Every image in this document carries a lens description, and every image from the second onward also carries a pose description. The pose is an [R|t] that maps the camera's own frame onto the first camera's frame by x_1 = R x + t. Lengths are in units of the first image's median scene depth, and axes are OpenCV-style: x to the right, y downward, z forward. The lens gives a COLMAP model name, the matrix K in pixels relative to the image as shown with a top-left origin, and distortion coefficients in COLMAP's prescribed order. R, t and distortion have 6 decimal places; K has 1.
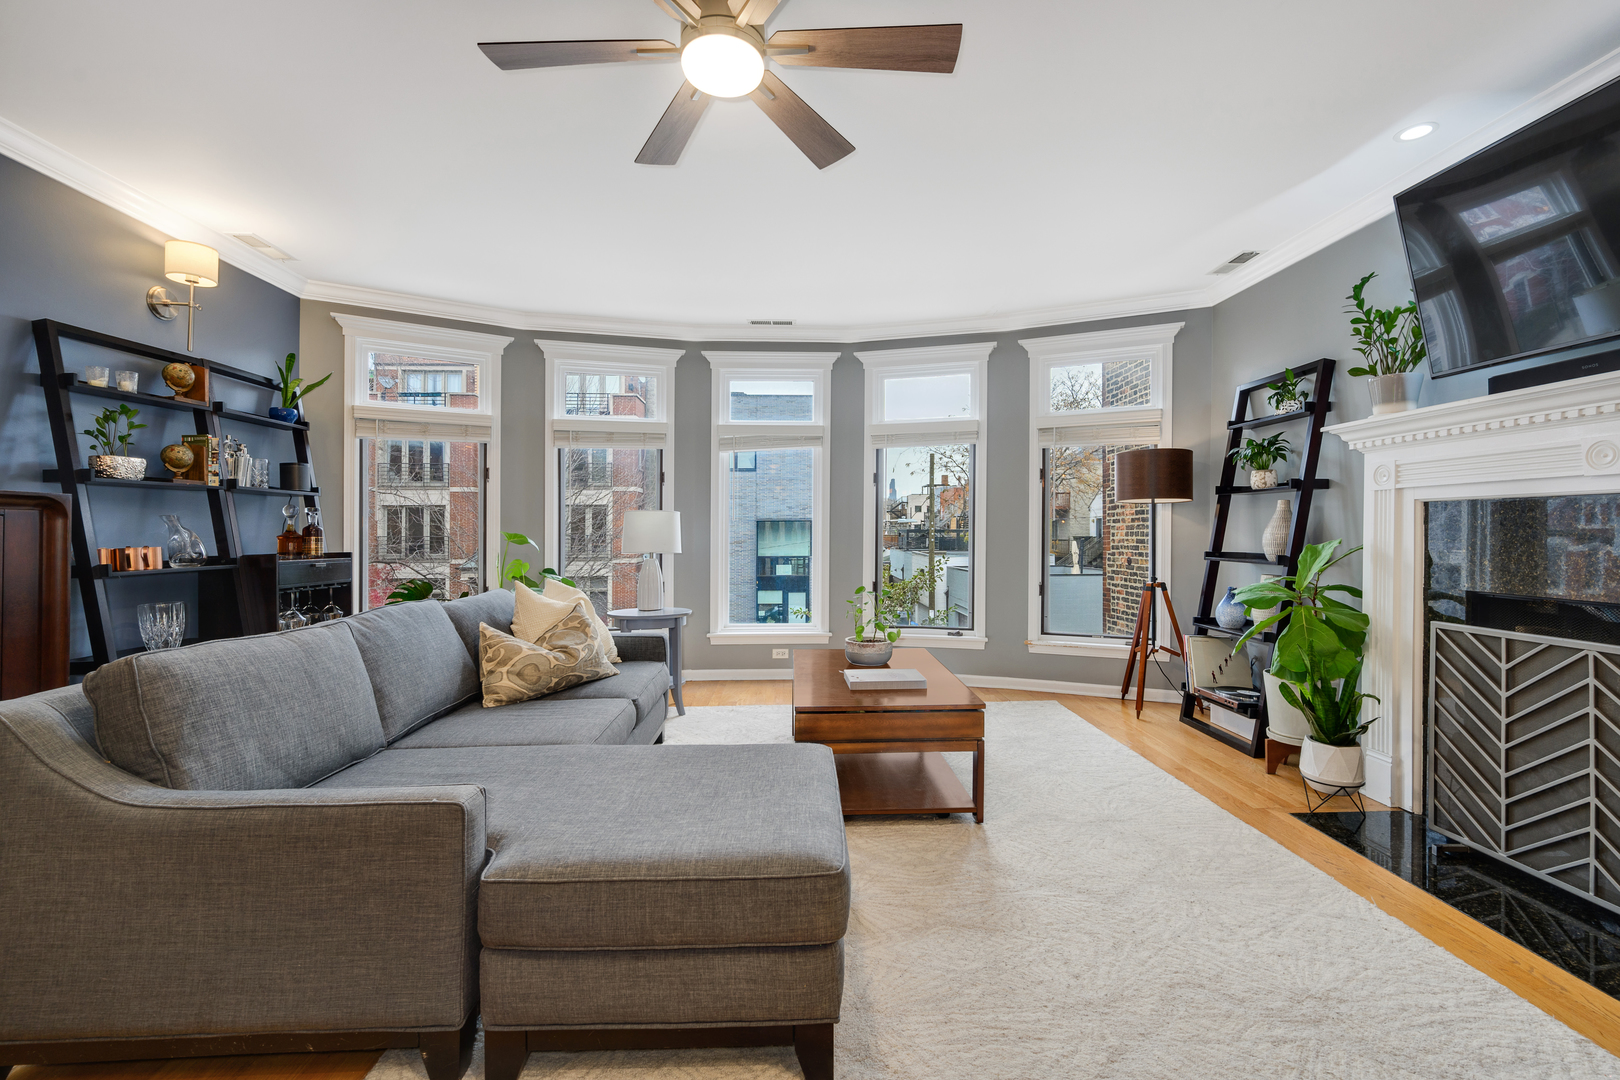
lens RADIAL K [[678.1, 0, 840.0], [0, 678.1, 544.3], [0, 0, 1]] dist [-0.001394, -0.000274]
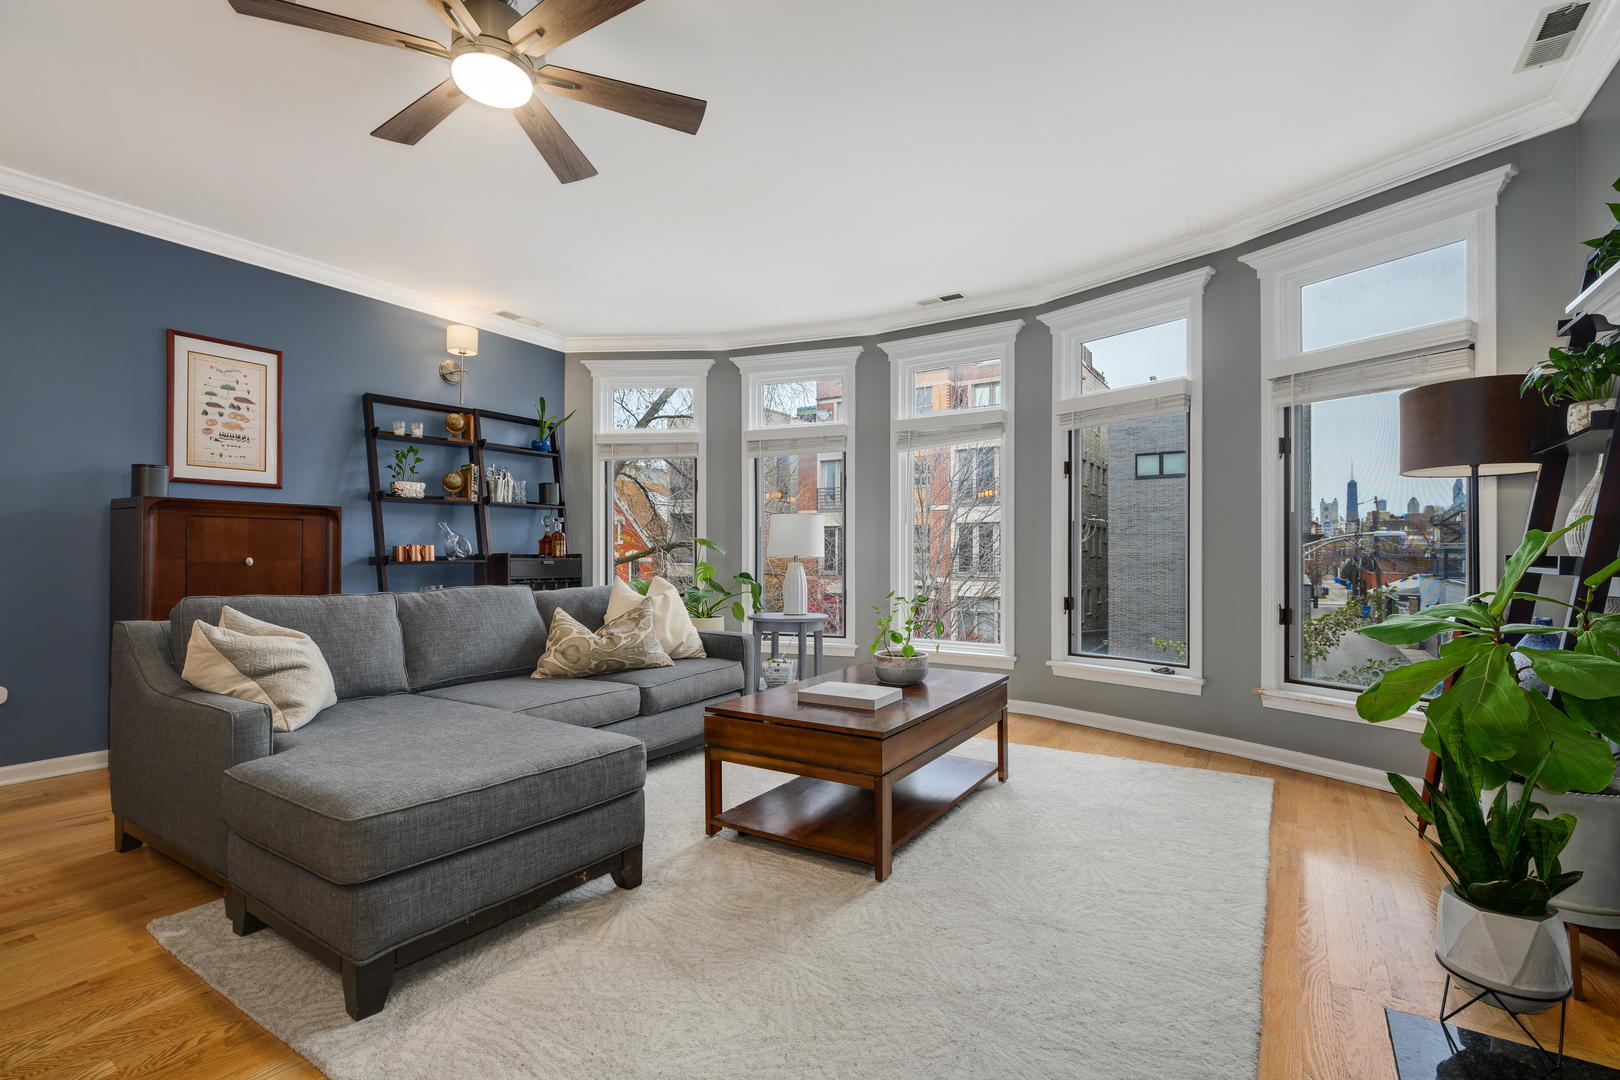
lens RADIAL K [[754.3, 0, 858.9], [0, 754.3, 558.1], [0, 0, 1]] dist [0.000683, 0.000151]
pose [[0.821987, 0.004402, -0.569489, 0.569922], [-0.011957, 0.999883, -0.009530, 0.032343], [0.569381, 0.014643, 0.821943, 0.204739]]
